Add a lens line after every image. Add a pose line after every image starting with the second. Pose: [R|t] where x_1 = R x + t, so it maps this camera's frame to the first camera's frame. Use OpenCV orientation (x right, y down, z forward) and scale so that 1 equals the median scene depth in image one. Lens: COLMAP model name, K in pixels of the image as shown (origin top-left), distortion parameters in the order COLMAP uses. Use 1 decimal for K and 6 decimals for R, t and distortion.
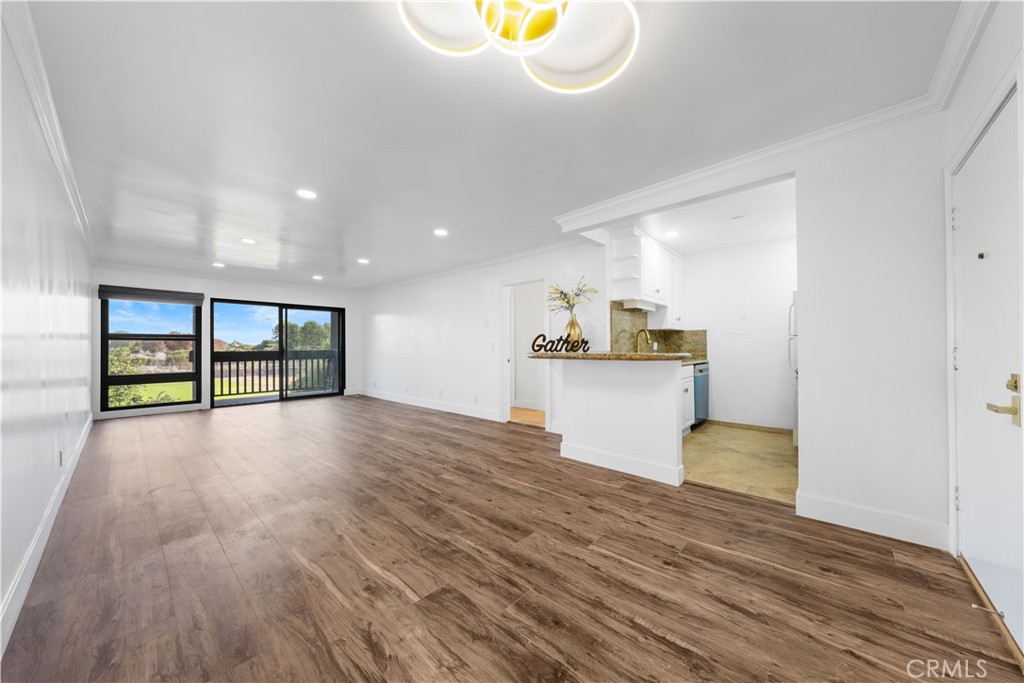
lens RADIAL K [[352.2, 0, 515.4], [0, 352.2, 347.5], [0, 0, 1]] dist [-0.001770, -0.000287]
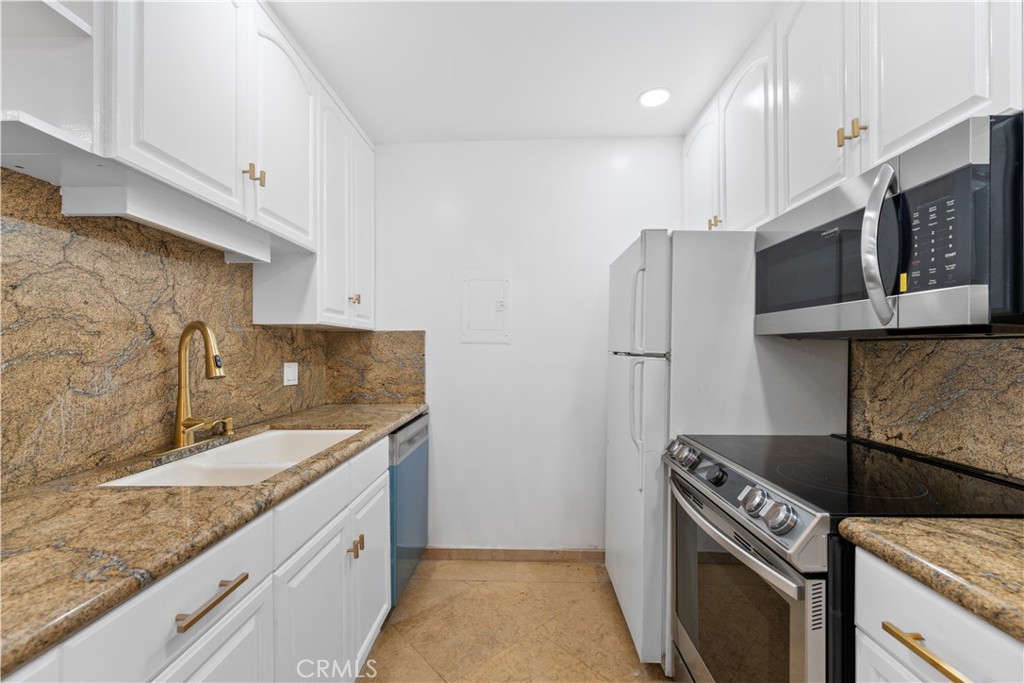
lens RADIAL K [[425.6, 0, 515.4], [0, 425.6, 345.6], [0, 0, 1]] dist [-0.001018, 0.001127]
pose [[0.759918, 0.010249, 0.649938, 0.846969], [-0.002645, 0.999916, -0.012675, -0.076332], [-0.650013, 0.007913, 0.759882, 1.559298]]
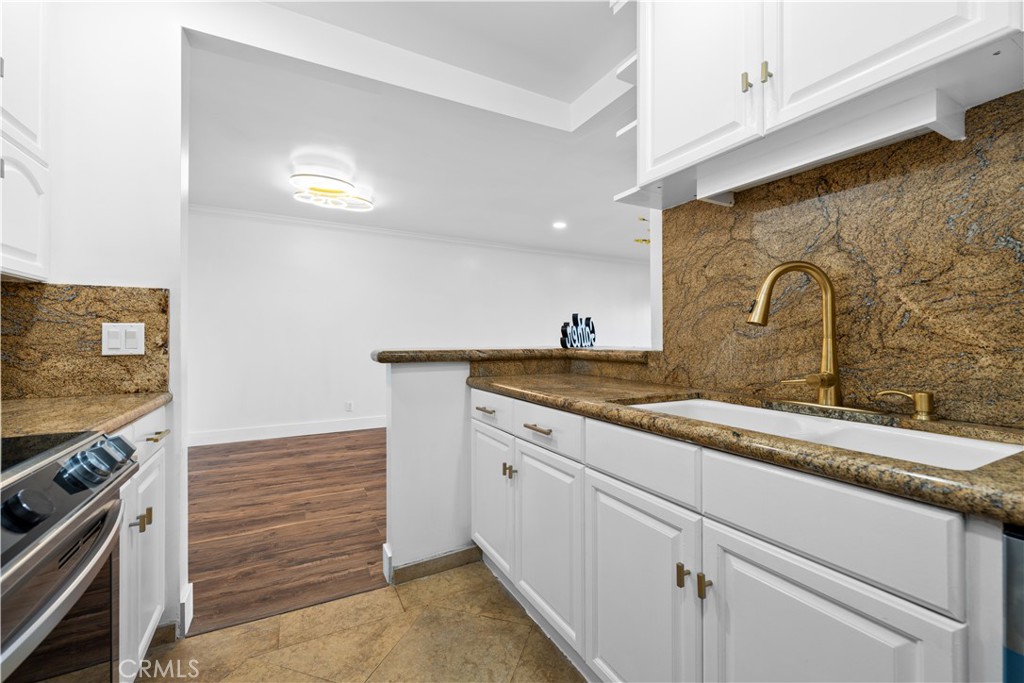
lens RADIAL K [[425.6, 0, 514.3], [0, 425.6, 334.7], [0, 0, 1]] dist [-0.001018, 0.001127]
pose [[-0.339003, 0.000919, -0.940785, 1.704486], [0.003179, 0.999995, -0.000169, -0.013007], [0.940780, -0.003048, -0.339004, 2.324104]]
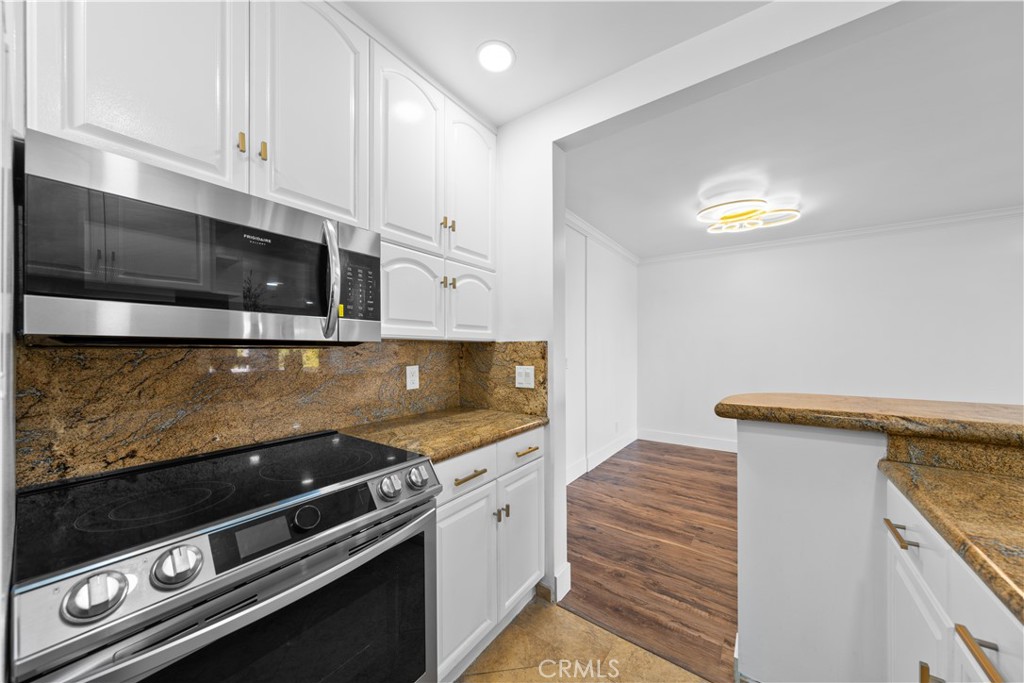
lens RADIAL K [[352.2, 0, 514.4], [0, 352.2, 348.8], [0, 0, 1]] dist [-0.001770, -0.000287]
pose [[-0.994188, 0.010476, -0.107147, 1.314979], [0.010363, 0.999945, 0.001610, -0.090549], [0.107158, 0.000491, -0.994242, 2.327377]]
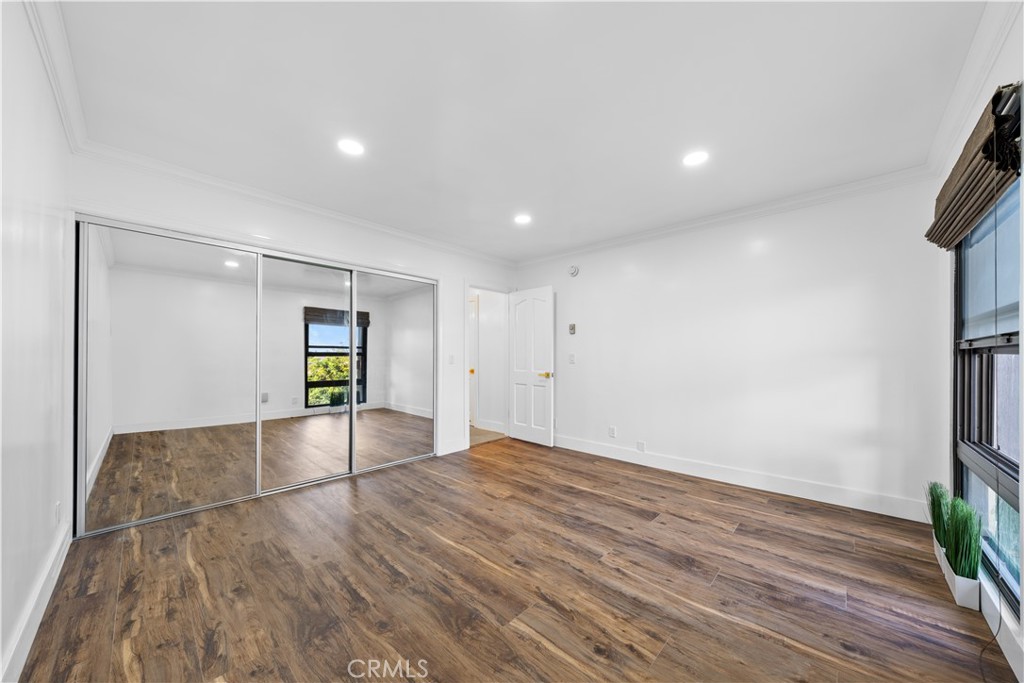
lens RADIAL K [[352.2, 0, 511.0], [0, 352.2, 363.2], [0, 0, 1]] dist [-0.001770, -0.000287]
pose [[0.999511, 0.008789, -0.030024, 0.048629], [-0.008476, 0.999909, 0.010537, -0.000399], [0.030114, -0.010278, 0.999494, -0.043517]]
